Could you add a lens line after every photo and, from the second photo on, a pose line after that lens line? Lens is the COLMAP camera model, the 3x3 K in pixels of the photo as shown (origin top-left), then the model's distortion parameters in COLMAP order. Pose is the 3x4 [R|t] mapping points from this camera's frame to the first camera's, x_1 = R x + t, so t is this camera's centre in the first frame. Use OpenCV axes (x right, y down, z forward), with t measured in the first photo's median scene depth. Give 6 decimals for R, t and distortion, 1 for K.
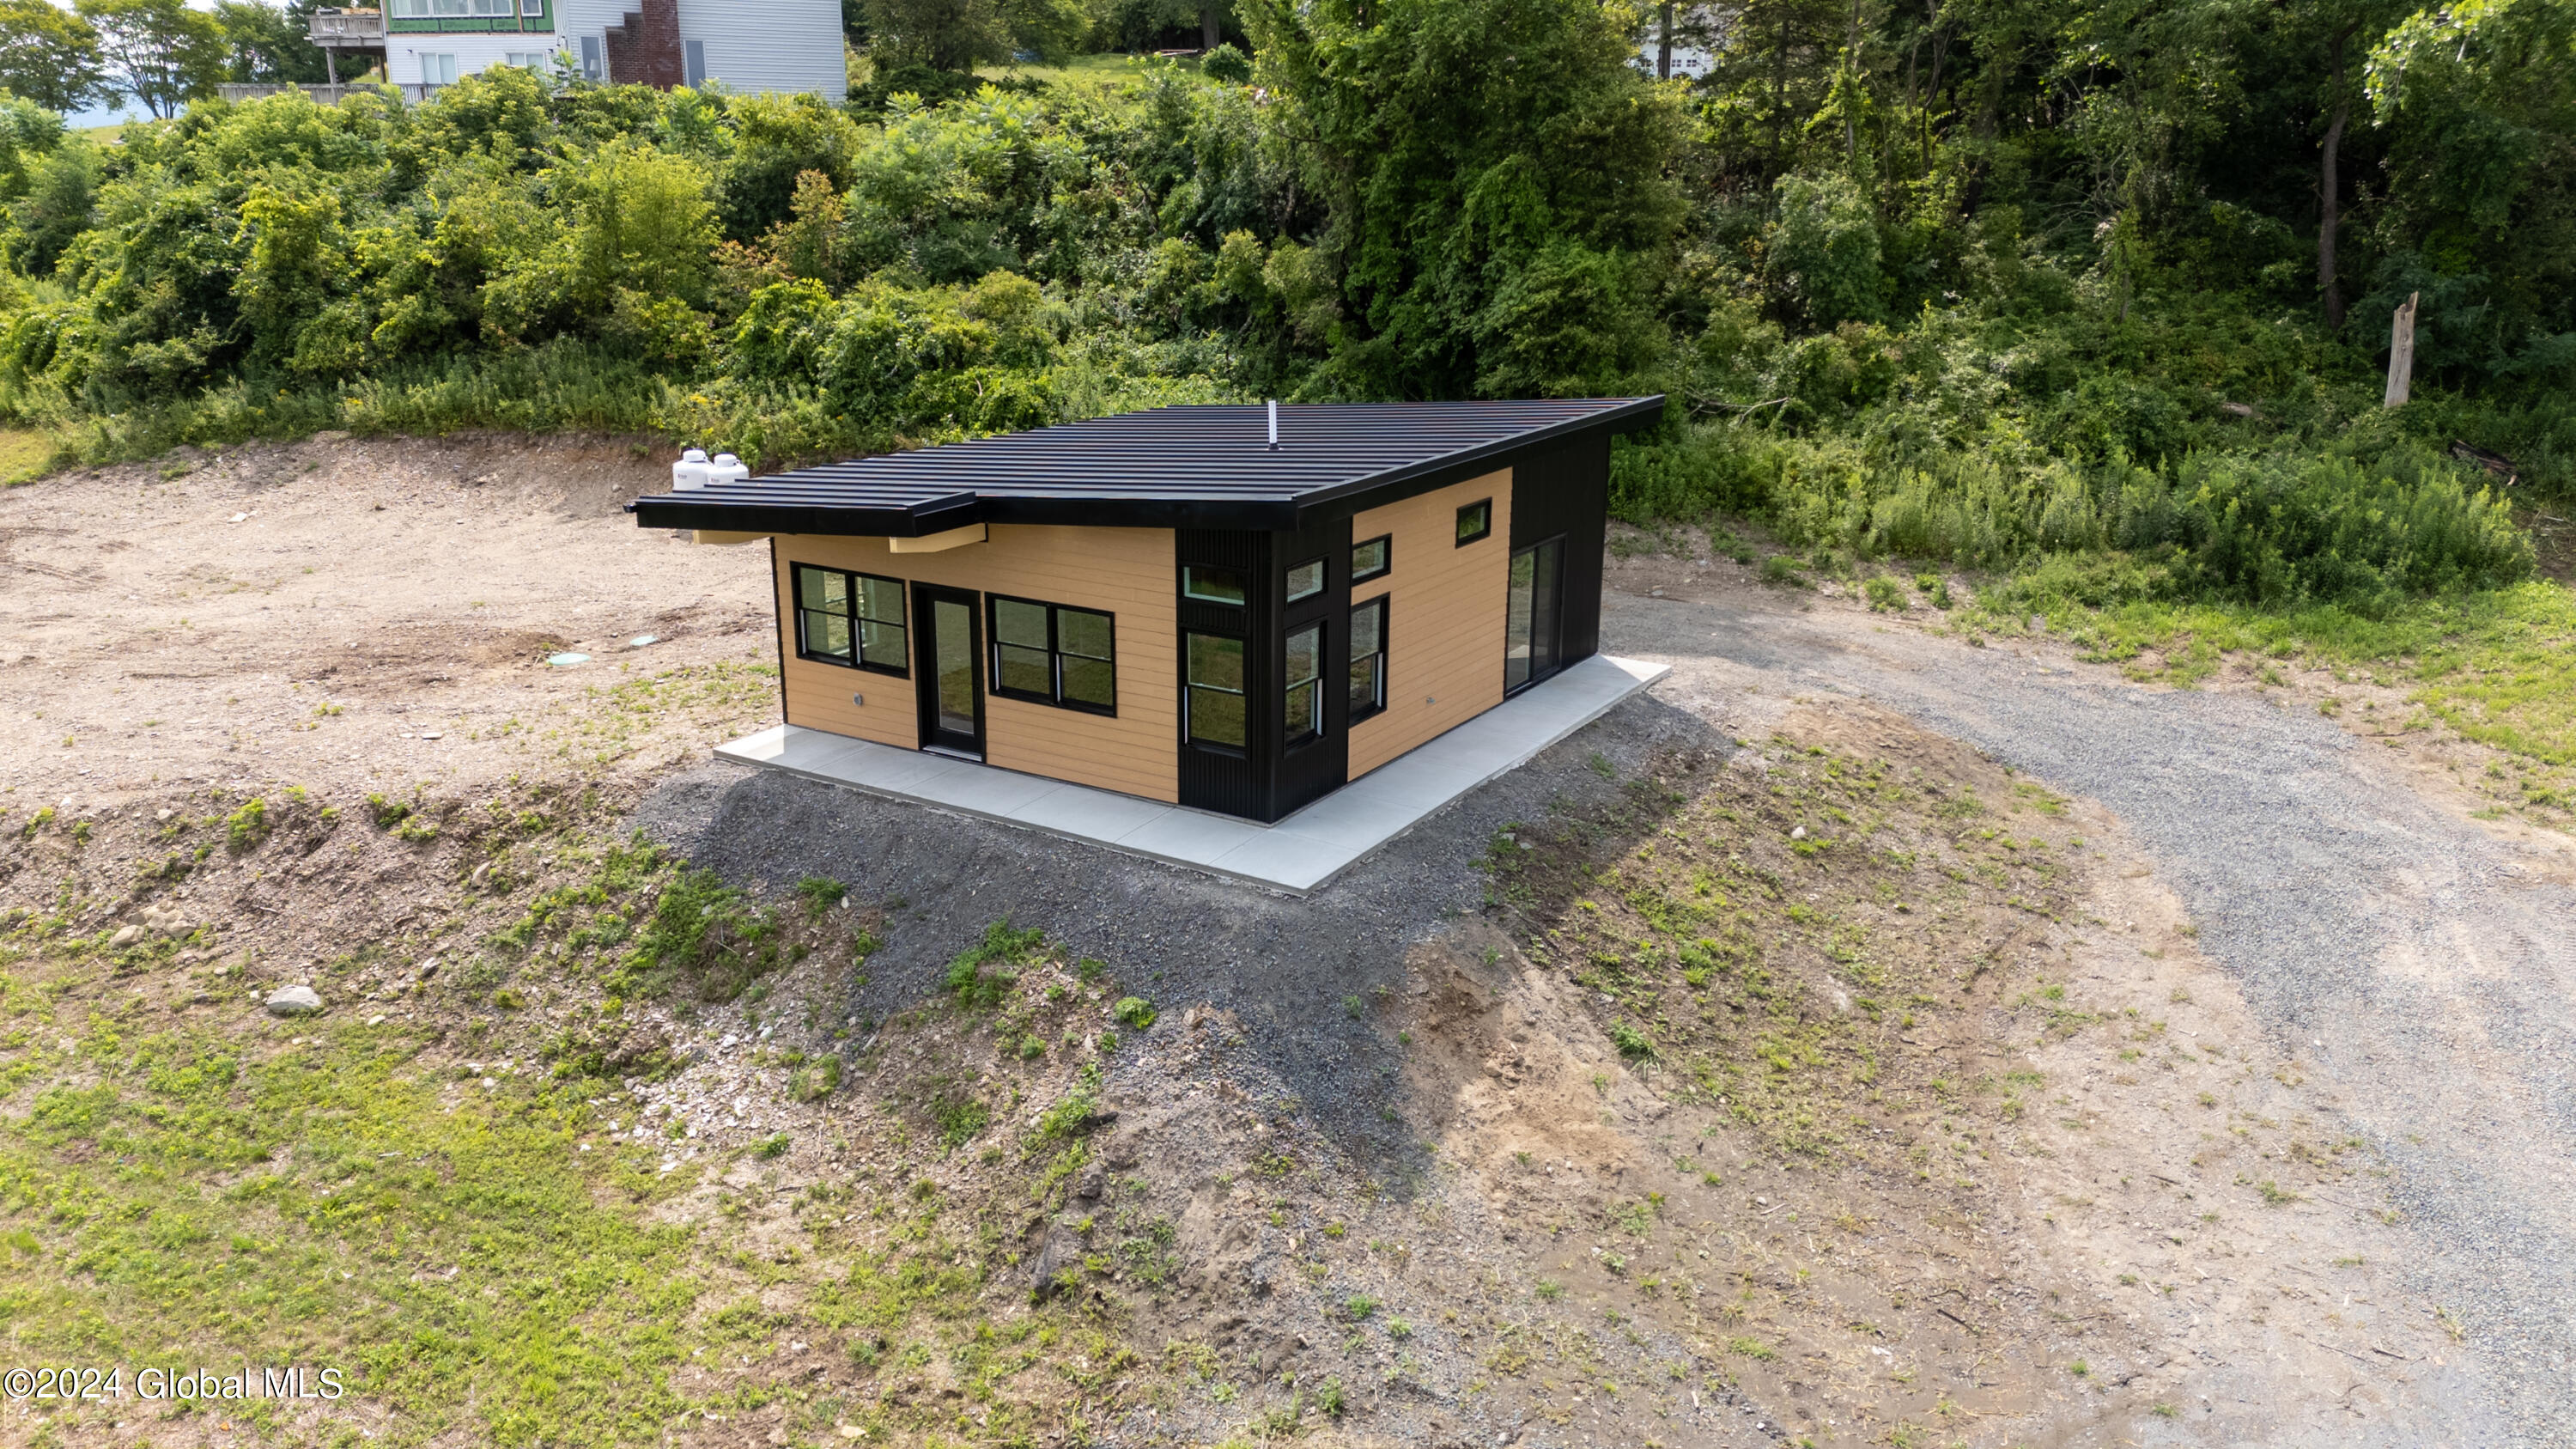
lens RADIAL K [[1840.9, 0, 1291.4], [0, 1840.9, 697.0], [0, 0, 1]] dist [0.091404, -0.111580]
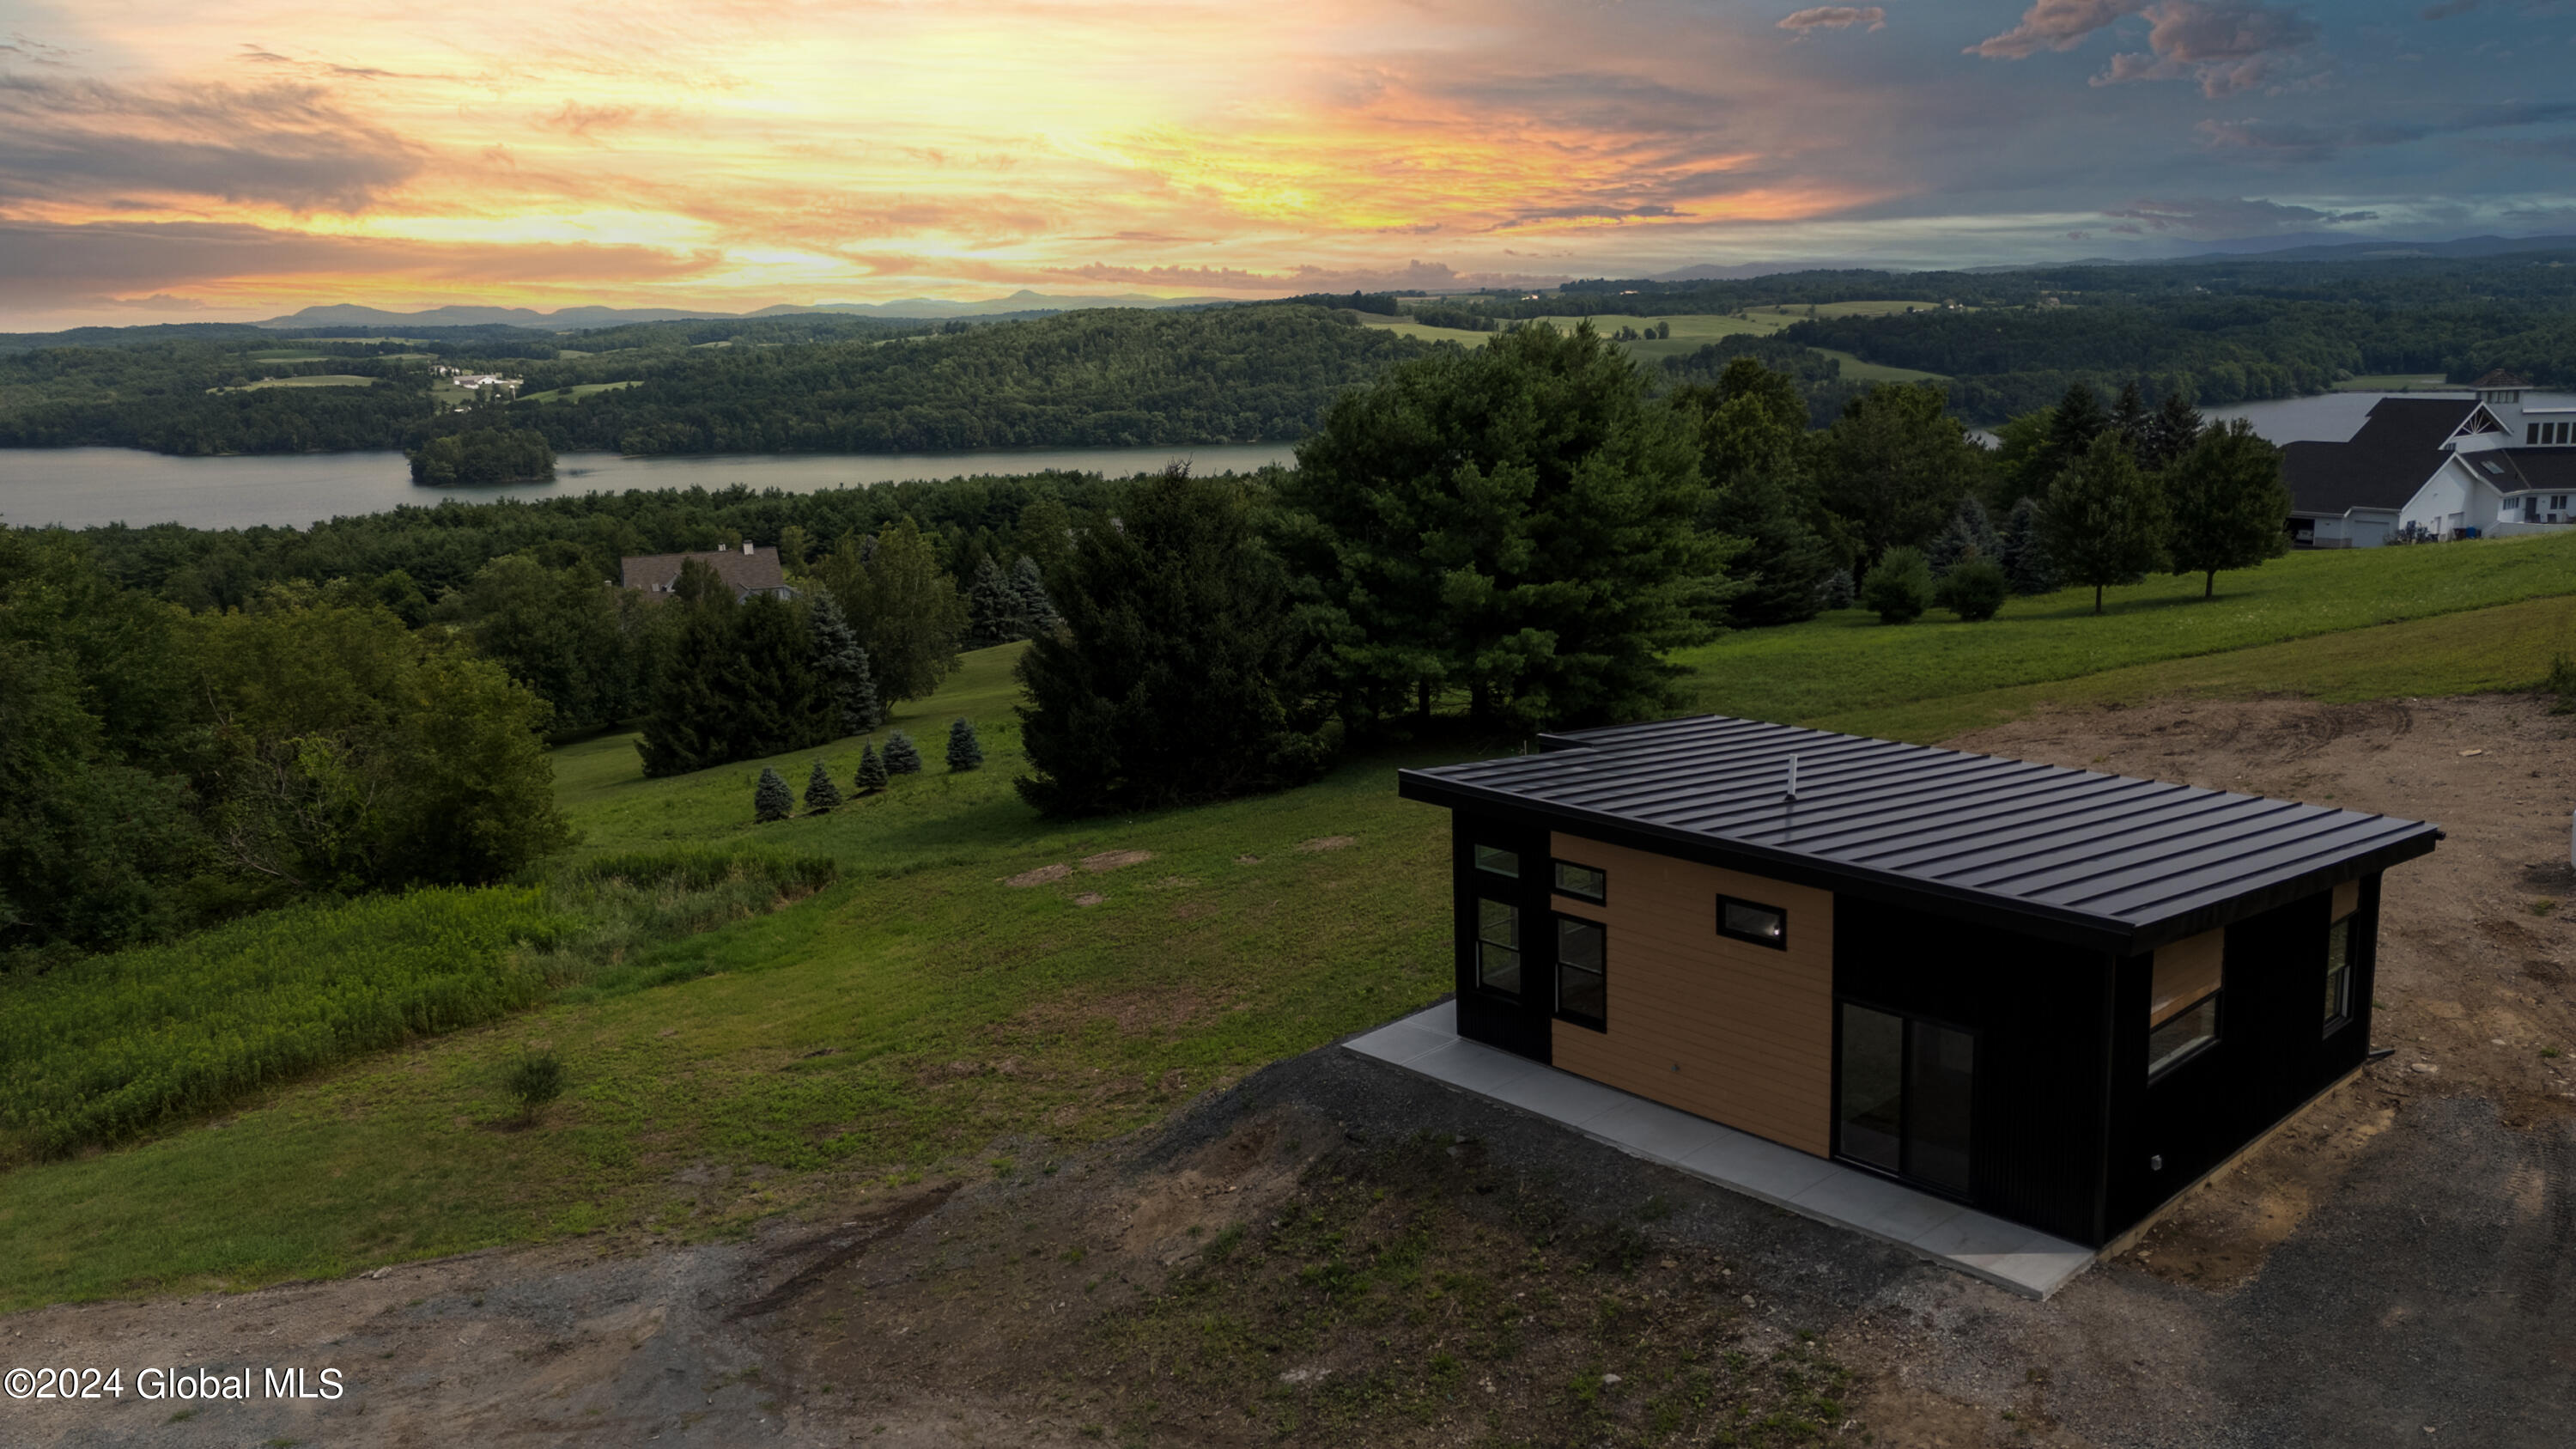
lens RADIAL K [[2002.8, 0, 1288.0], [0, 2002.8, 724.5], [0, 0, 1]] dist [0.000067, -0.000036]
pose [[-0.276587, 0.197581, -0.940458, 0.769622], [-0.233600, 0.935459, 0.265232, -0.282195], [0.932164, 0.293051, -0.212581, 0.686725]]
